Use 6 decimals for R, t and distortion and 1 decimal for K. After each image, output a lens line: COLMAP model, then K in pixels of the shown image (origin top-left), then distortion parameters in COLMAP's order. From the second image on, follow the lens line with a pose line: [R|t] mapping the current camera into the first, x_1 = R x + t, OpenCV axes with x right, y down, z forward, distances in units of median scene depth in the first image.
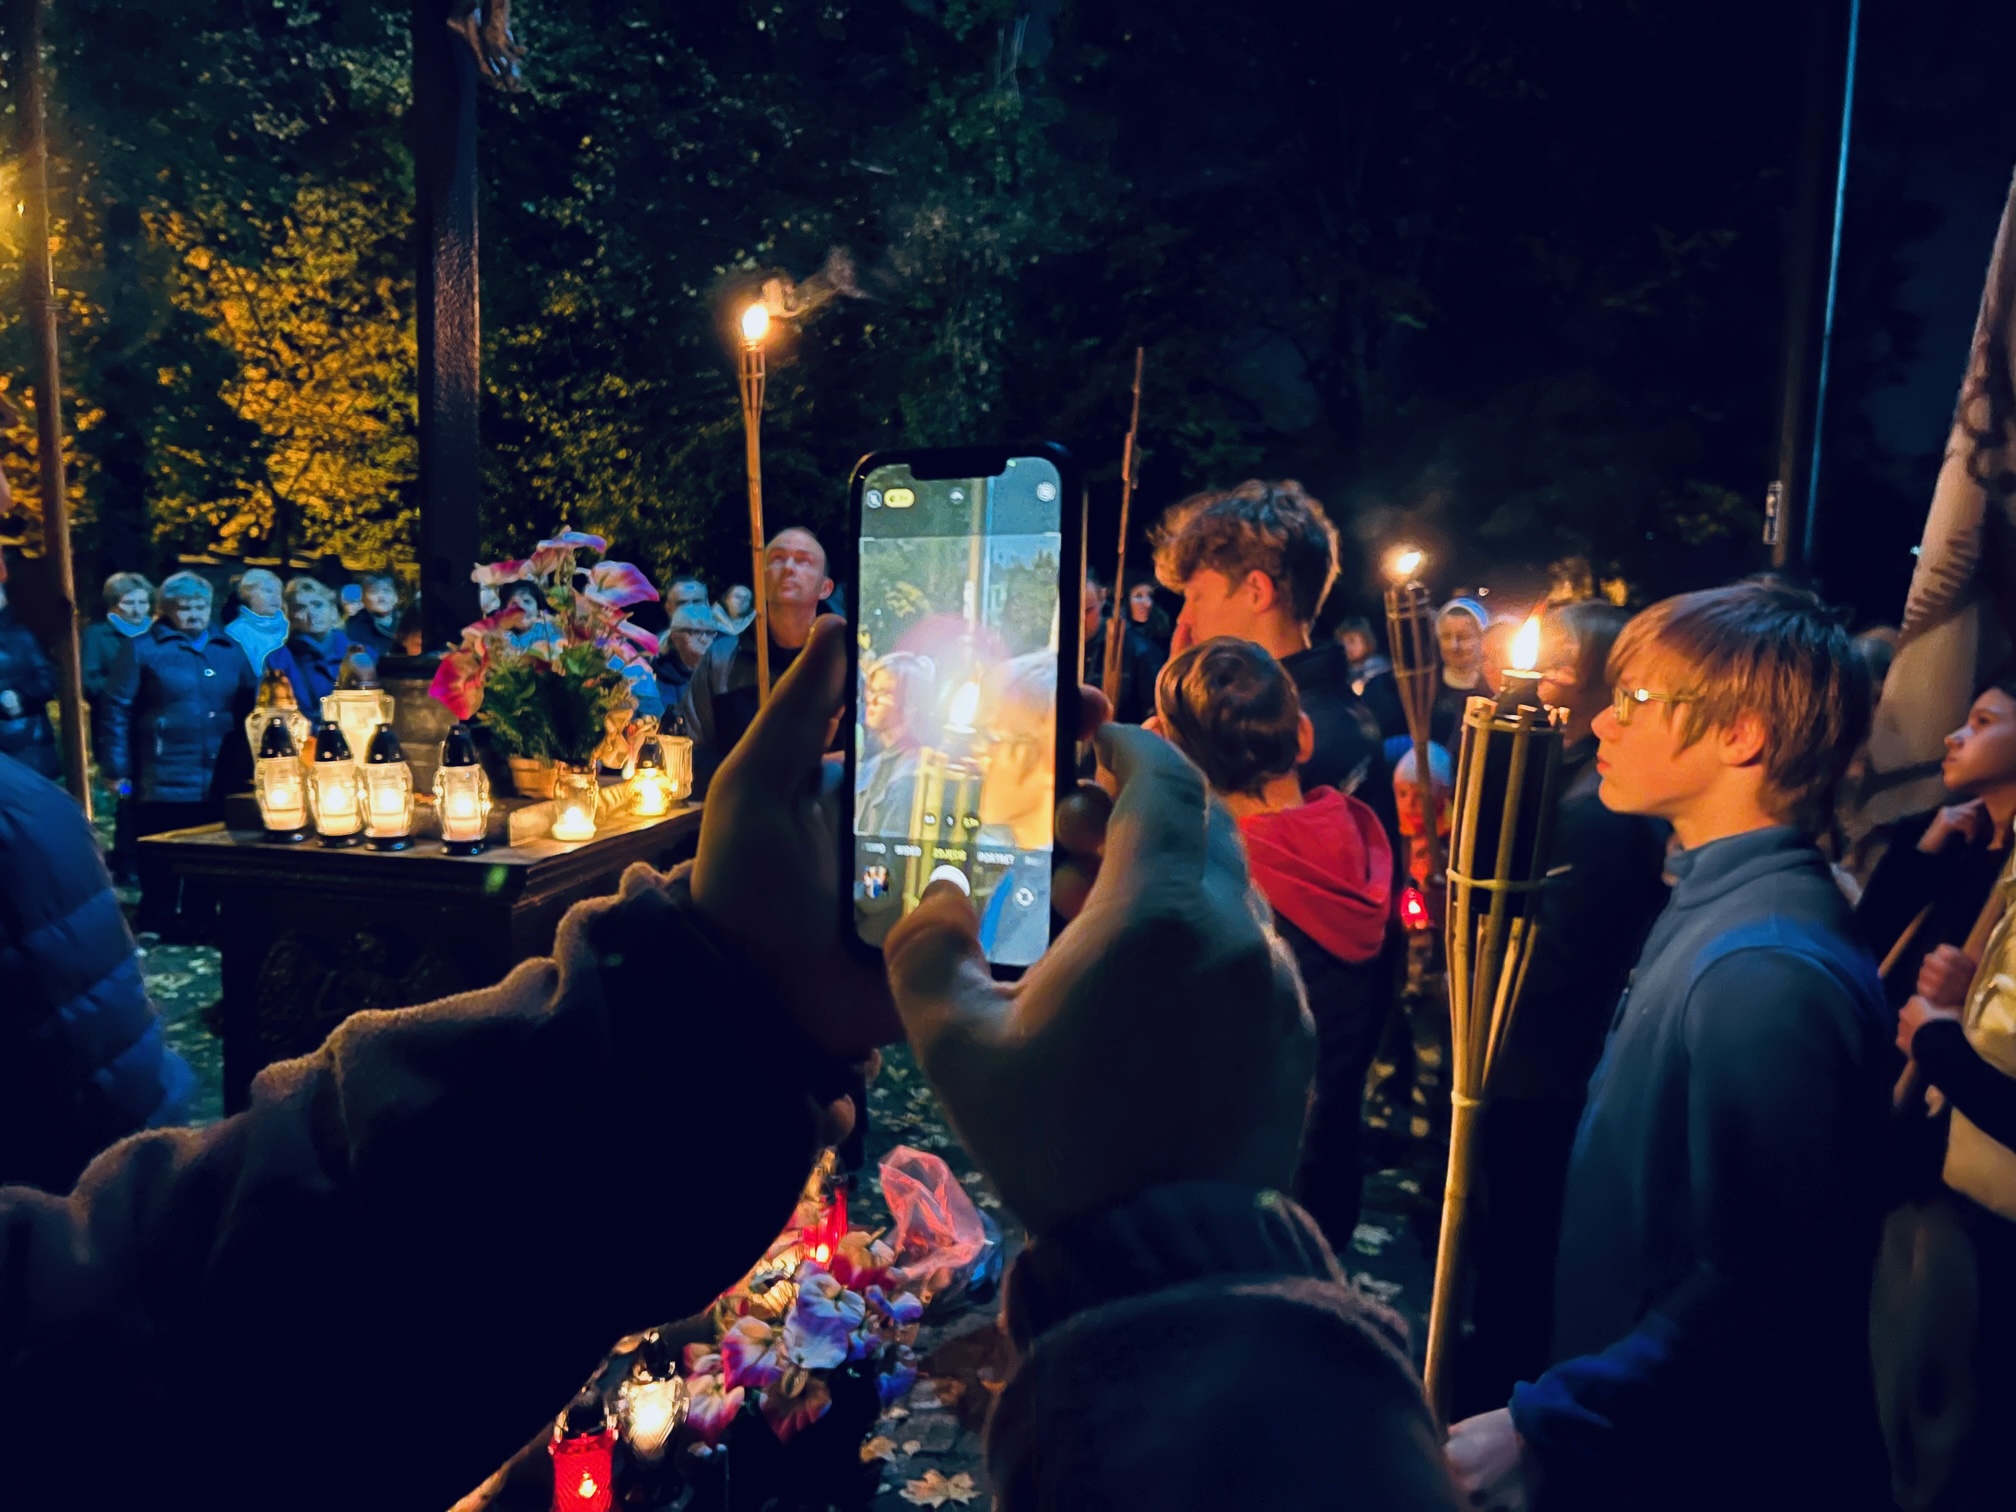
lens RADIAL K [[1527.0, 0, 1015.8], [0, 1527.0, 756.4], [0, 0, 1]] dist [0.043138, -0.040656]
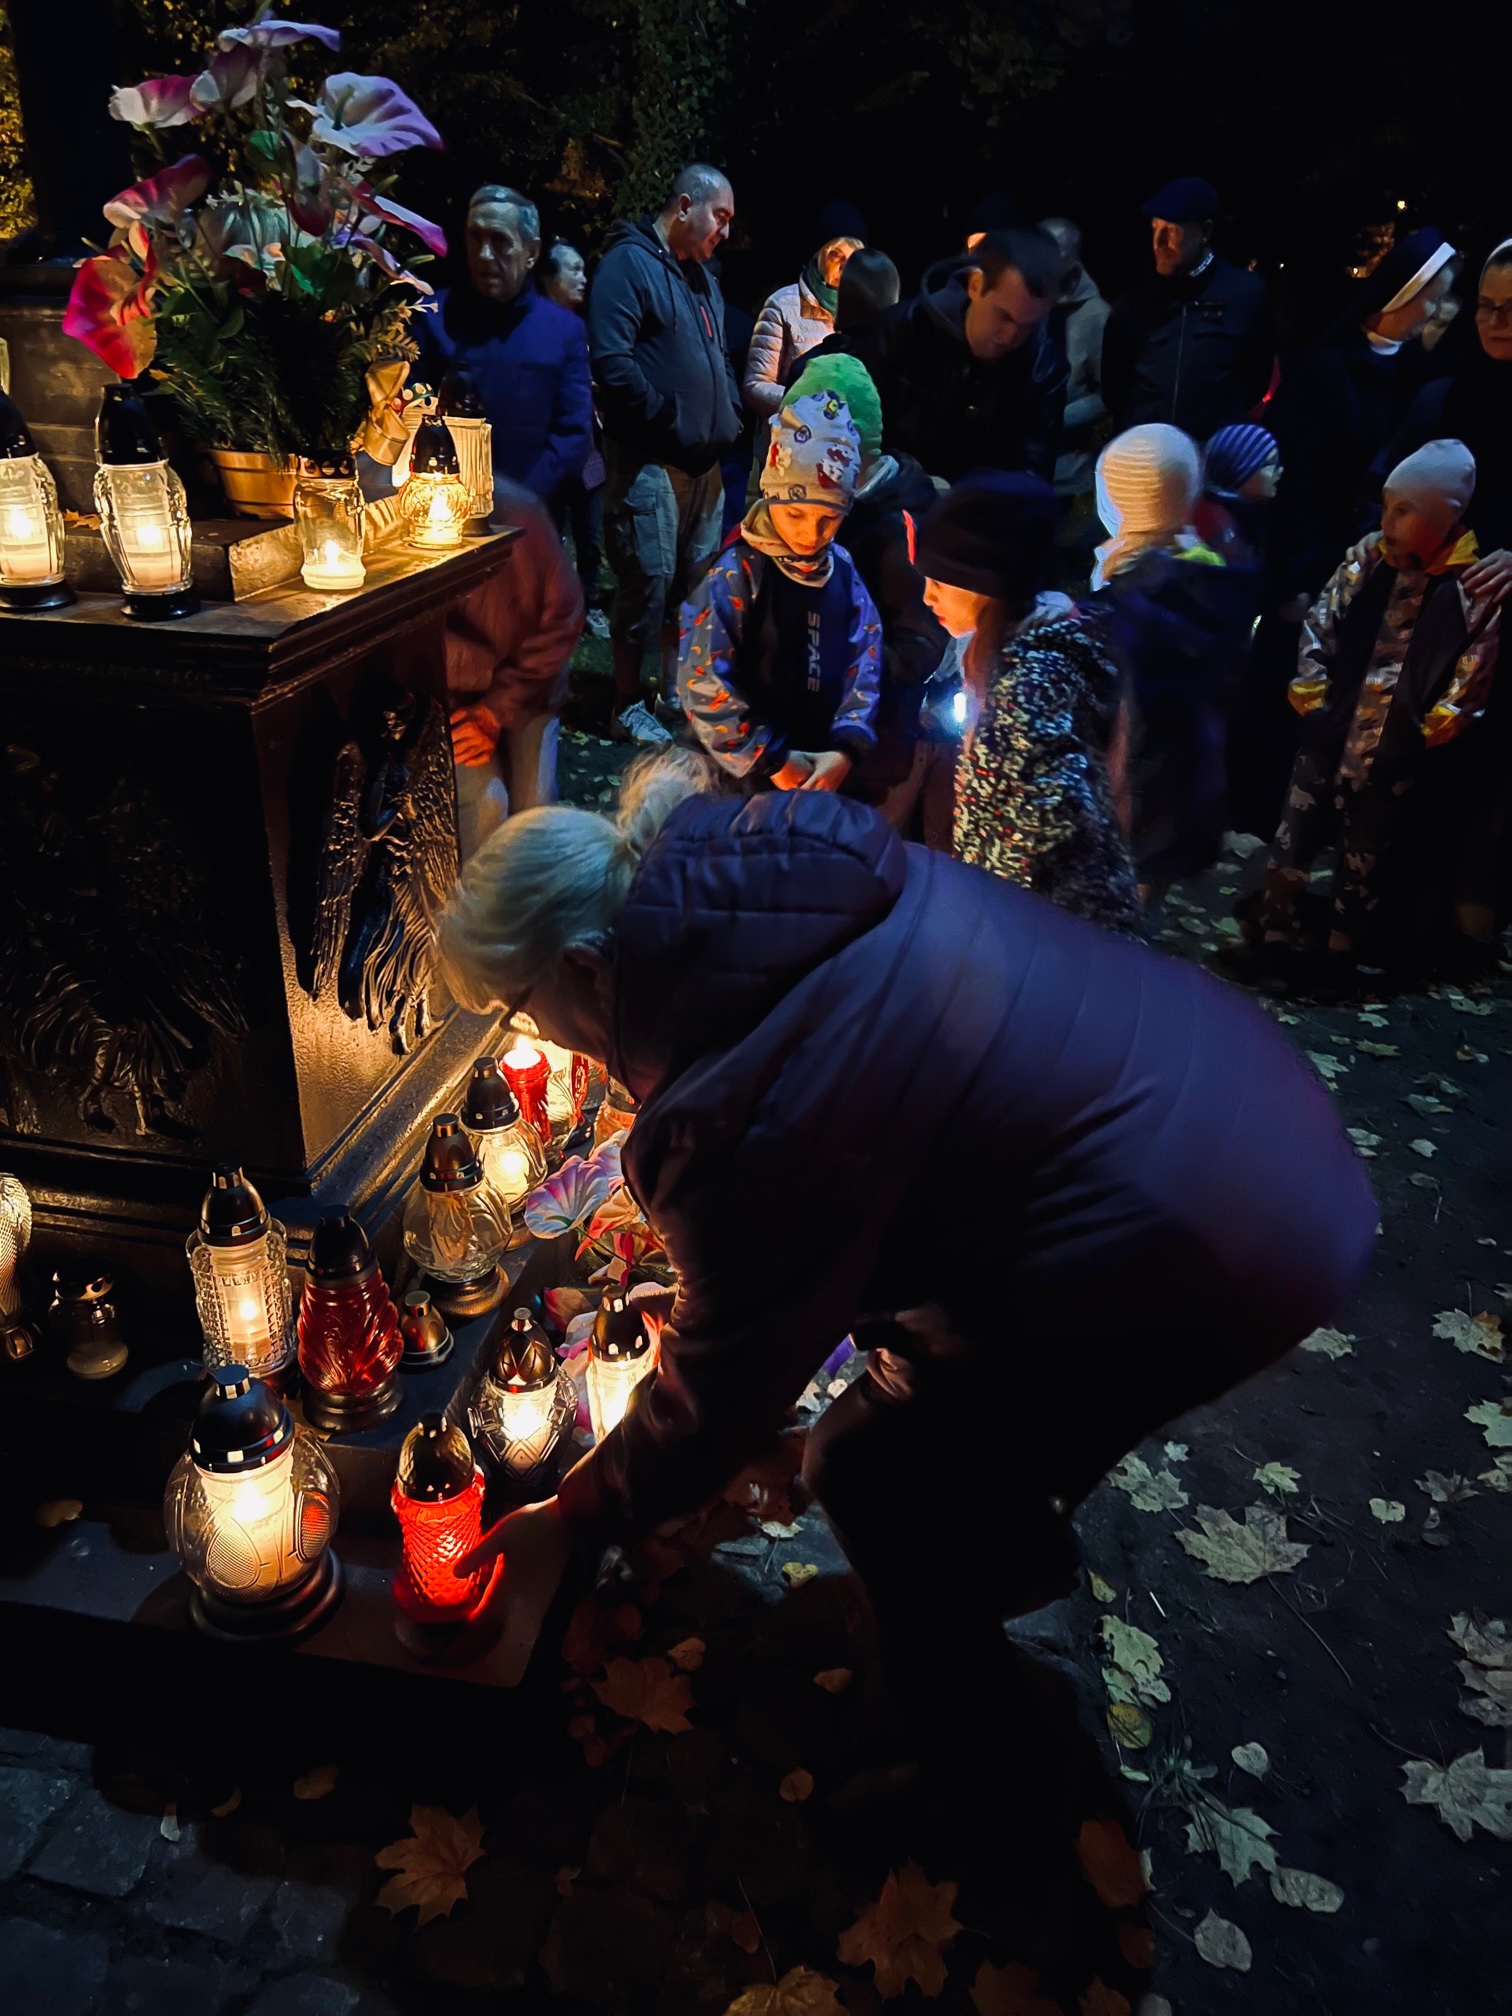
lens RADIAL K [[1527.0, 0, 751.2], [0, 1527.0, 1017.4], [0, 0, 1]] dist [0.043138, -0.040656]
pose [[0.999989, -0.003733, 0.002986, -0.121275], [0.002504, 0.941121, 0.338060, 0.007295], [-0.004072, -0.338049, 0.941120, 0.352264]]
